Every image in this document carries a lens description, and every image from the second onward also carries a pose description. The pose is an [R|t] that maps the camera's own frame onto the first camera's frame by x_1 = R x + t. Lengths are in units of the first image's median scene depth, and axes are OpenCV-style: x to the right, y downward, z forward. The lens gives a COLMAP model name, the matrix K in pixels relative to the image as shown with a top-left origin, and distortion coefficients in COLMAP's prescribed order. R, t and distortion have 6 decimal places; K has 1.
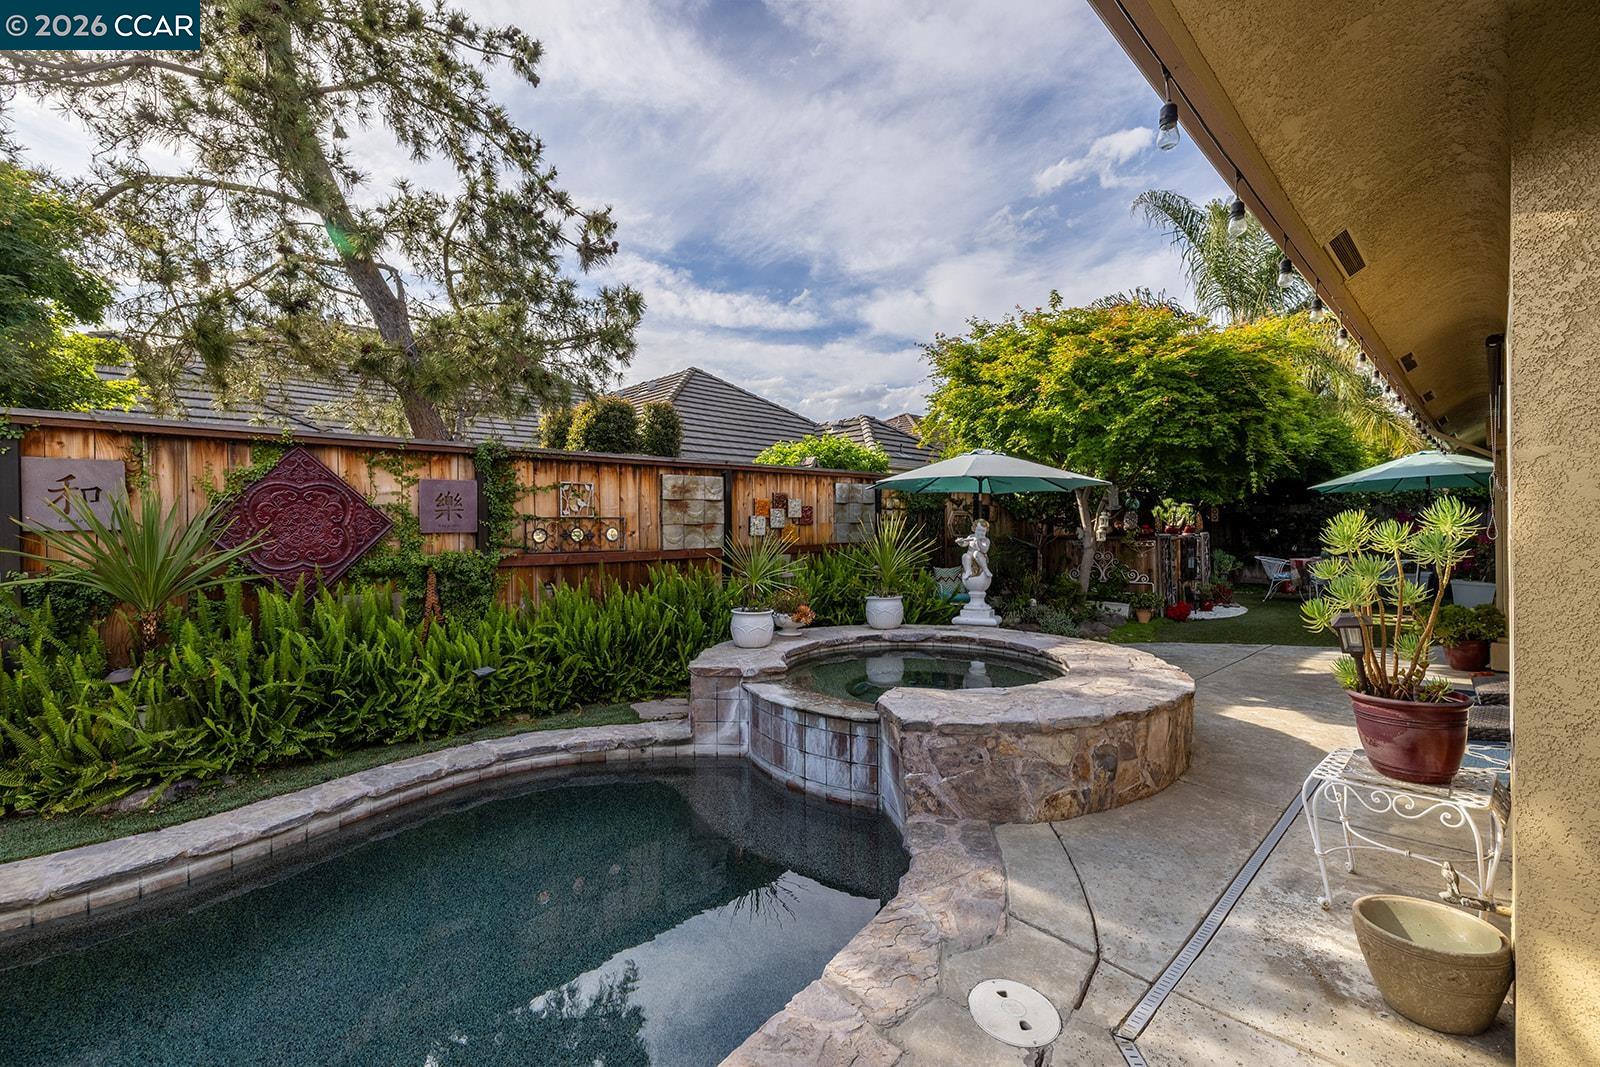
lens RADIAL K [[664.1, 0, 792.0], [0, 664.1, 530.2], [0, 0, 1]] dist [-0.002970, 0.000151]
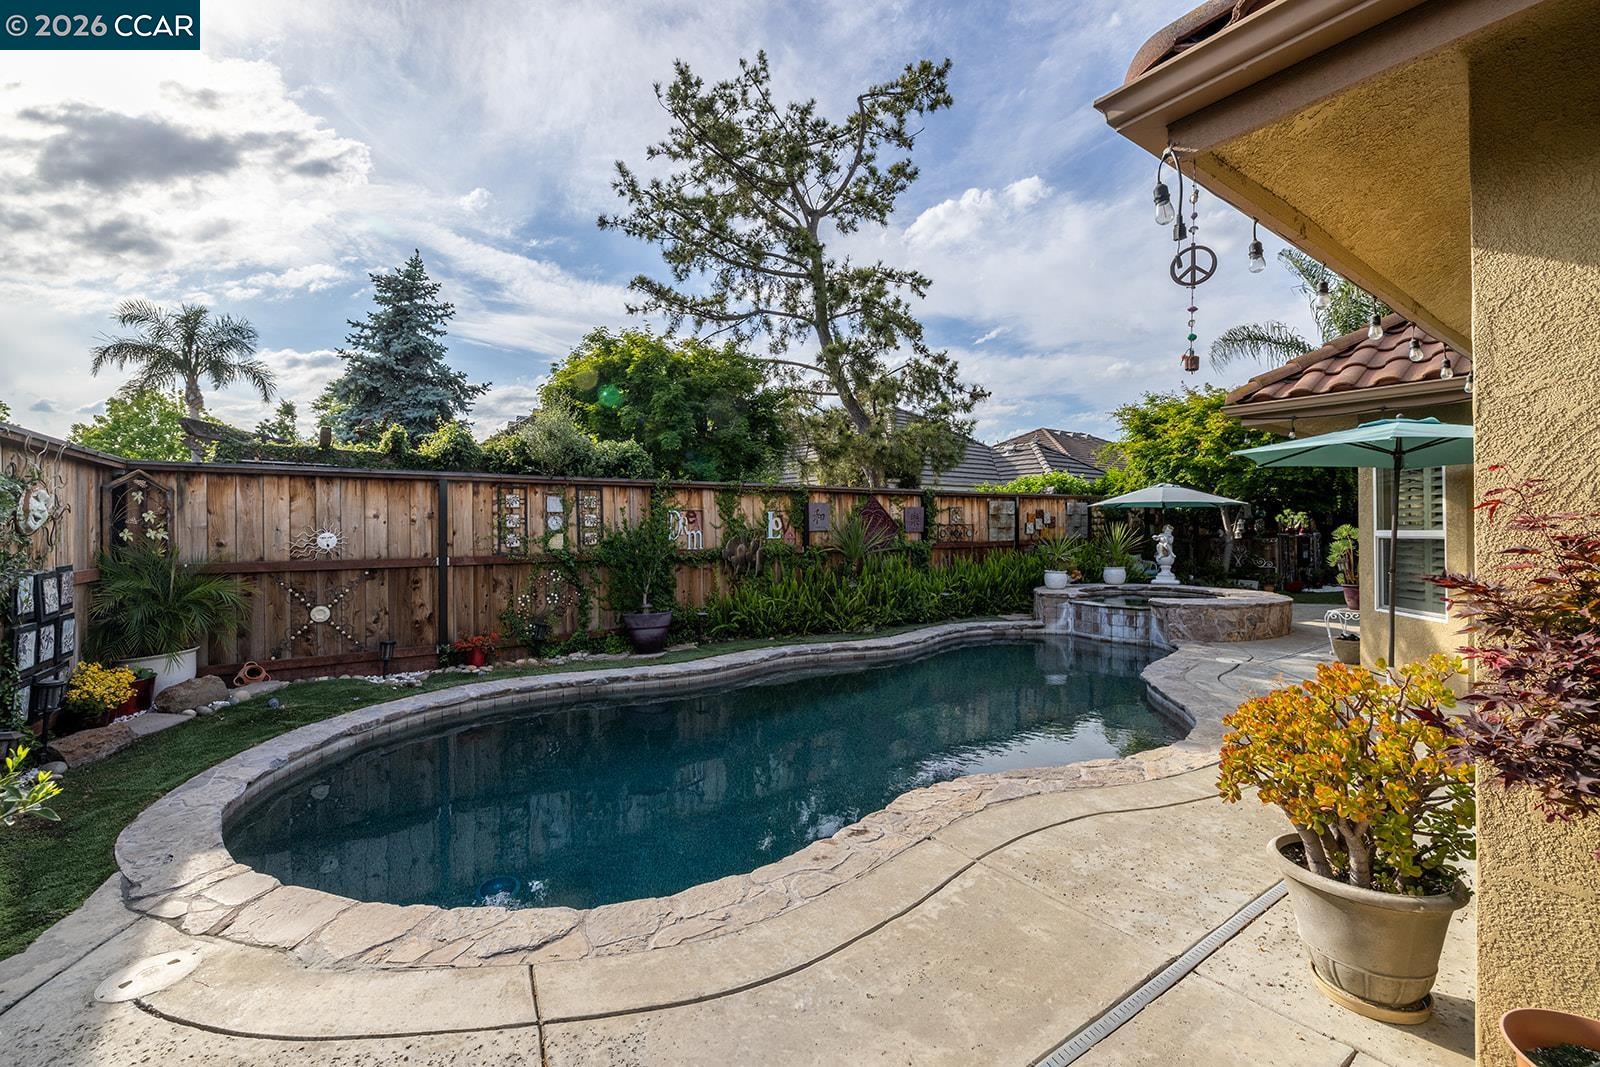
lens RADIAL K [[664.1, 0, 791.6], [0, 664.1, 528.9], [0, 0, 1]] dist [-0.002970, 0.000151]
pose [[0.990505, 0.001684, -0.137466, -0.460811], [-0.002048, 0.999995, -0.002510, 0.000670], [0.137461, 0.002768, 0.990503, -0.877985]]
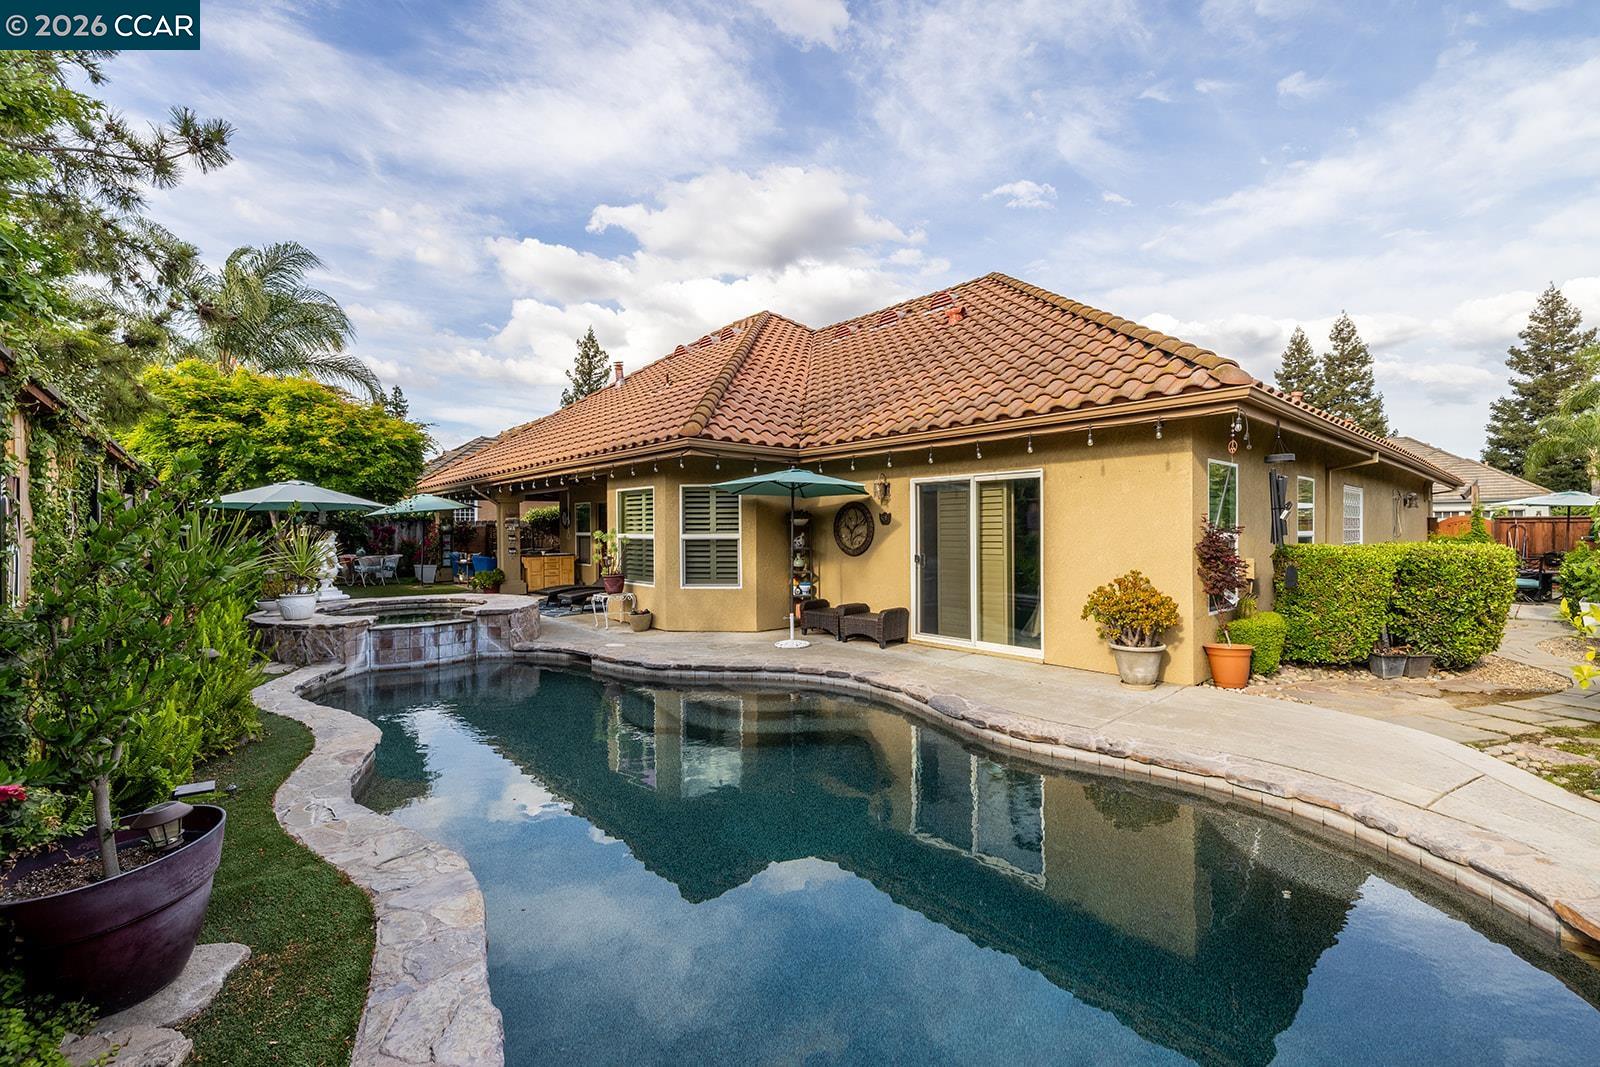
lens RADIAL K [[664.1, 0, 792.3], [0, 664.1, 533.4], [0, 0, 1]] dist [-0.002970, 0.000151]
pose [[0.031866, 0.003774, 0.999485, -1.167524], [0.008760, 0.999953, -0.004055, 0.004548], [-0.999454, 0.008885, 0.031831, -0.090407]]
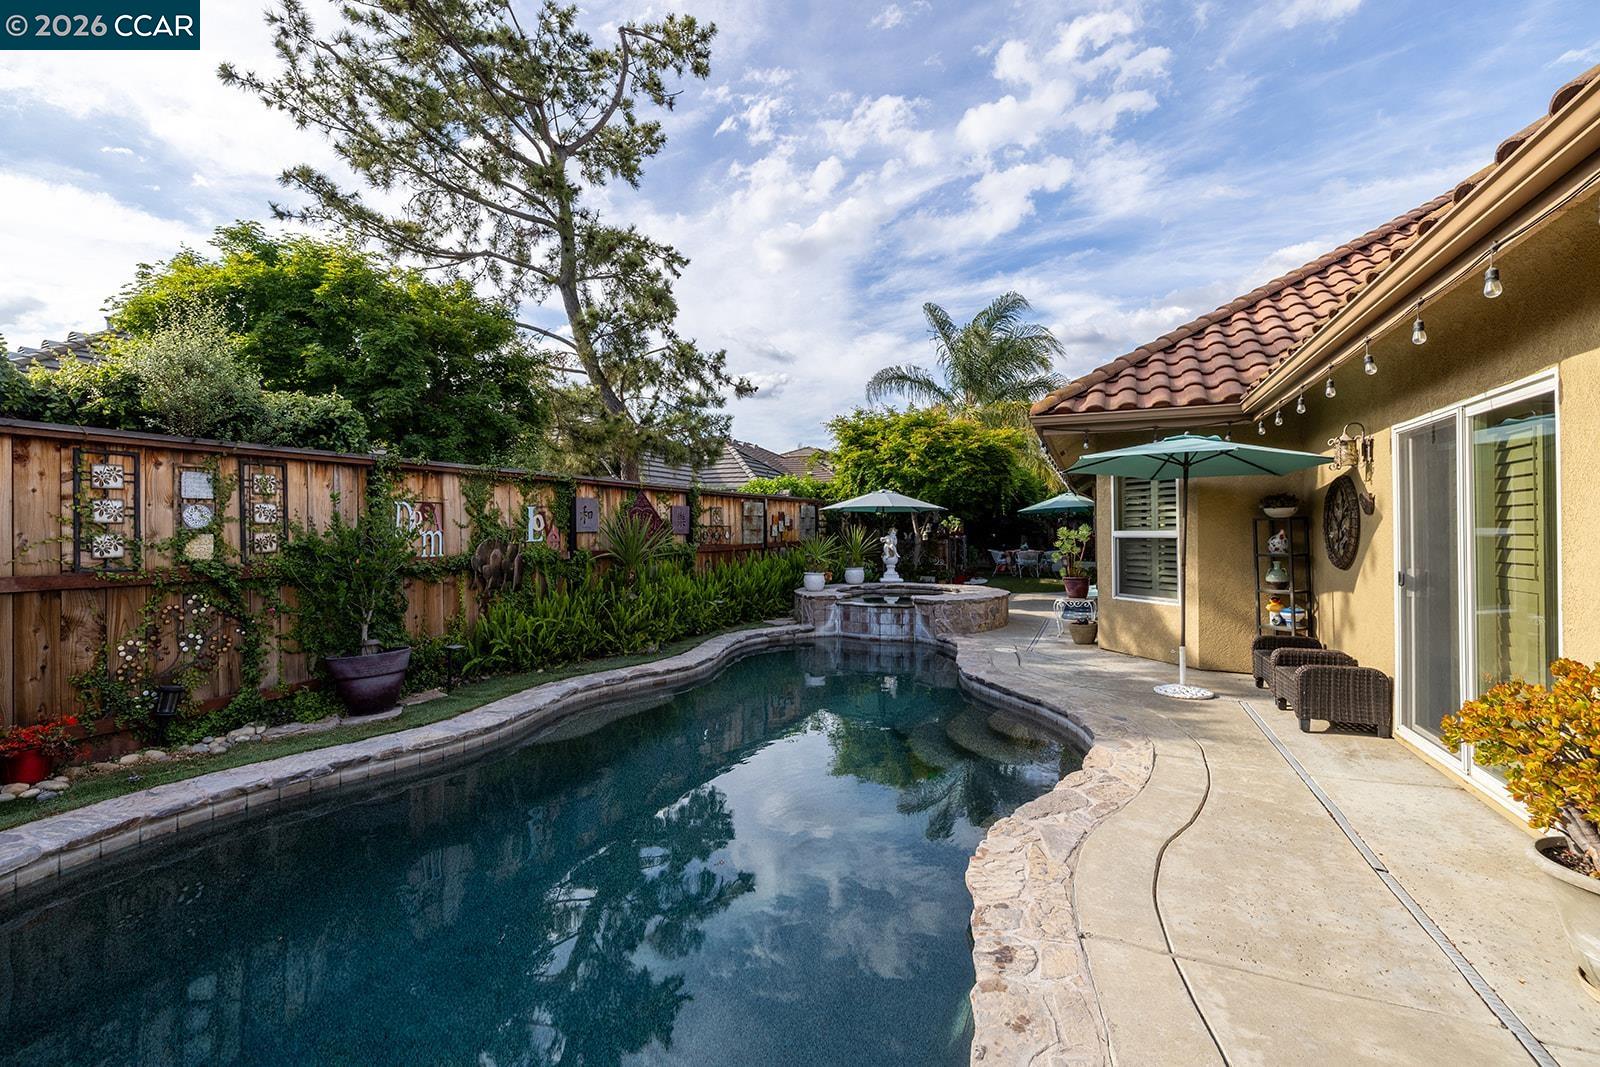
lens RADIAL K [[664.1, 0, 788.5], [0, 664.1, 528.6], [0, 0, 1]] dist [-0.002970, 0.000151]
pose [[0.928610, 0.005553, 0.371016, -0.703563], [-0.001661, 0.999940, -0.010809, 0.007272], [-0.371054, 0.009420, 0.928564, -0.668210]]
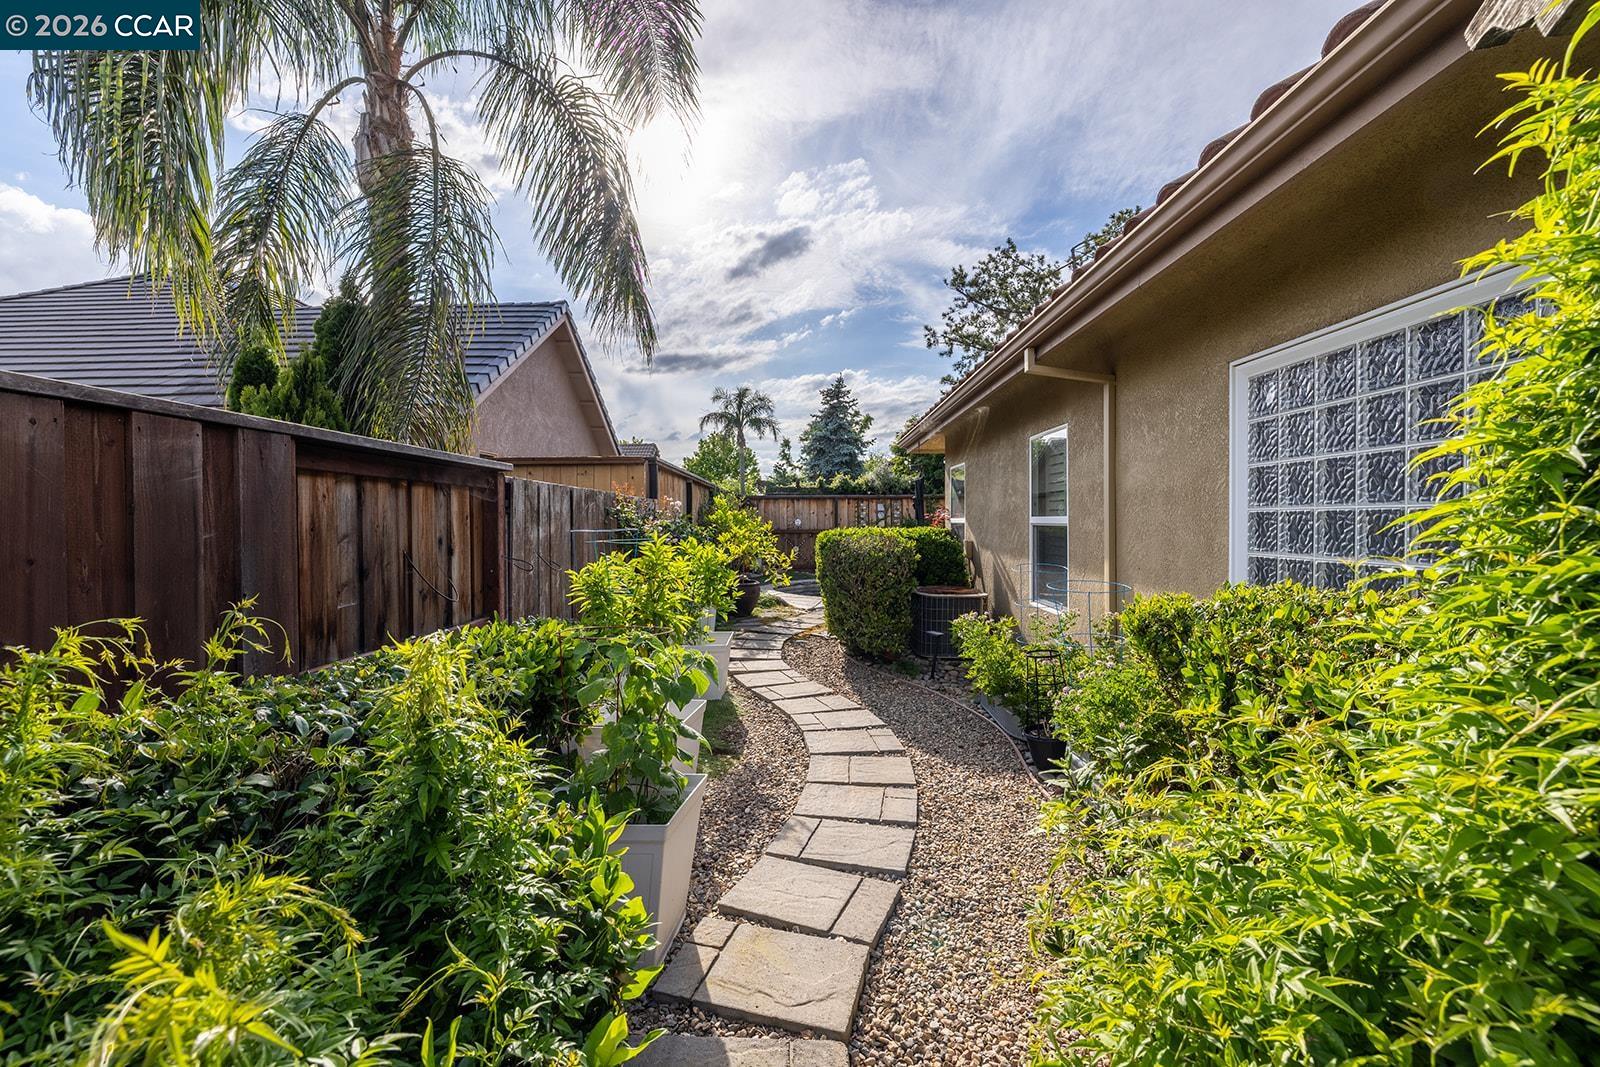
lens RADIAL K [[664.1, 0, 796.7], [0, 664.1, 529.2], [0, 0, 1]] dist [-0.002970, 0.000151]
pose [[0.715791, 0.013221, -0.698189, 0.521221], [-0.006321, 0.999902, 0.012454, 0.011429], [0.698286, -0.004501, 0.715805, -1.850295]]
